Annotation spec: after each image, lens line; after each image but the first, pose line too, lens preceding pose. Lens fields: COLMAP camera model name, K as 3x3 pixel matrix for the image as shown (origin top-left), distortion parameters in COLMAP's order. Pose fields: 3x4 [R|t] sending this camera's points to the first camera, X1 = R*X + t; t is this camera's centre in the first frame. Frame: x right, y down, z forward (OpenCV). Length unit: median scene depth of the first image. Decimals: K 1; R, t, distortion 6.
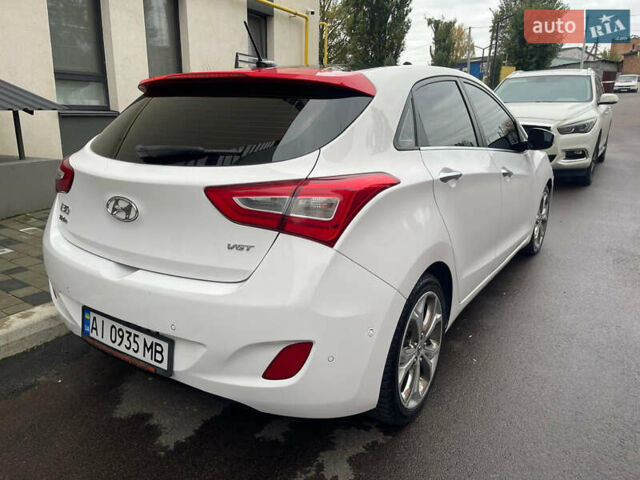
lens RADIAL K [[482.6, 0, 318.0], [0, 482.6, 237.6], [0, 0, 1]] dist [0.074290, -0.093431]
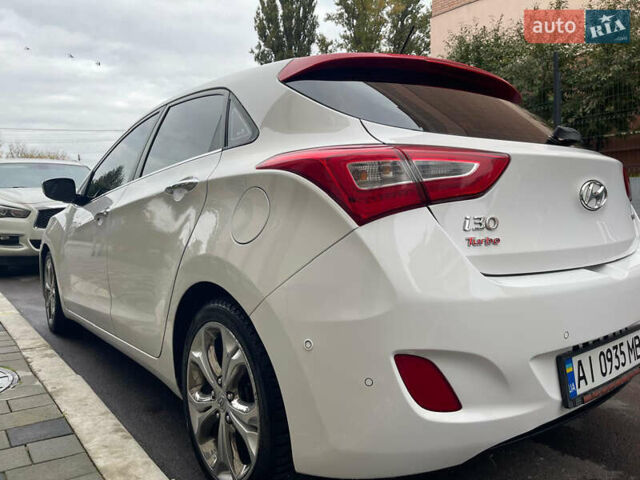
lens RADIAL K [[482.6, 0, 317.7], [0, 482.6, 236.6], [0, 0, 1]] dist [0.074290, -0.093431]
pose [[0.307981, -0.062499, 0.949338, -1.217985], [0.268052, 0.963116, -0.023554, -0.088994], [-0.912850, 0.261726, 0.313374, 1.075597]]
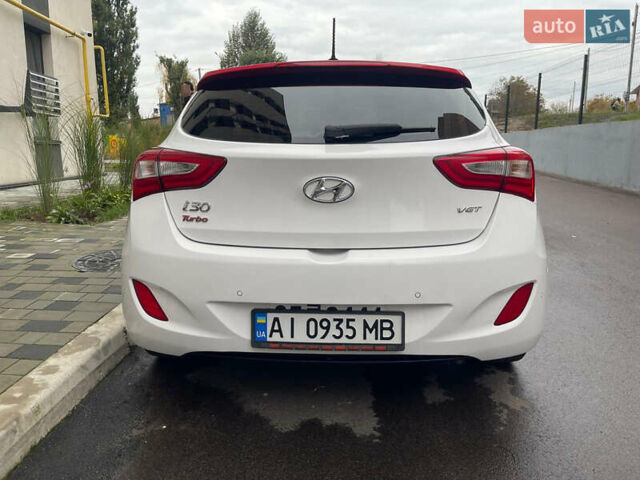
lens RADIAL K [[482.6, 0, 325.1], [0, 482.6, 237.9], [0, 0, 1]] dist [0.074290, -0.093431]
pose [[0.858451, -0.106533, 0.501709, -0.811248], [0.142590, 0.989200, -0.033932, 0.060765], [-0.492676, 0.100668, 0.864370, 0.171261]]
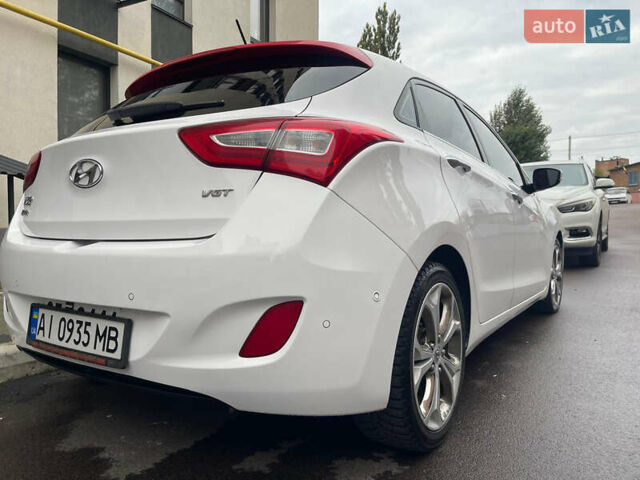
lens RADIAL K [[482.6, 0, 319.4], [0, 482.6, 235.2], [0, 0, 1]] dist [0.074290, -0.093431]
pose [[0.999931, -0.011689, -0.000942, 0.014089], [0.011128, 0.971149, -0.238213, 0.236647], [0.003699, 0.238186, 0.971213, 0.162079]]
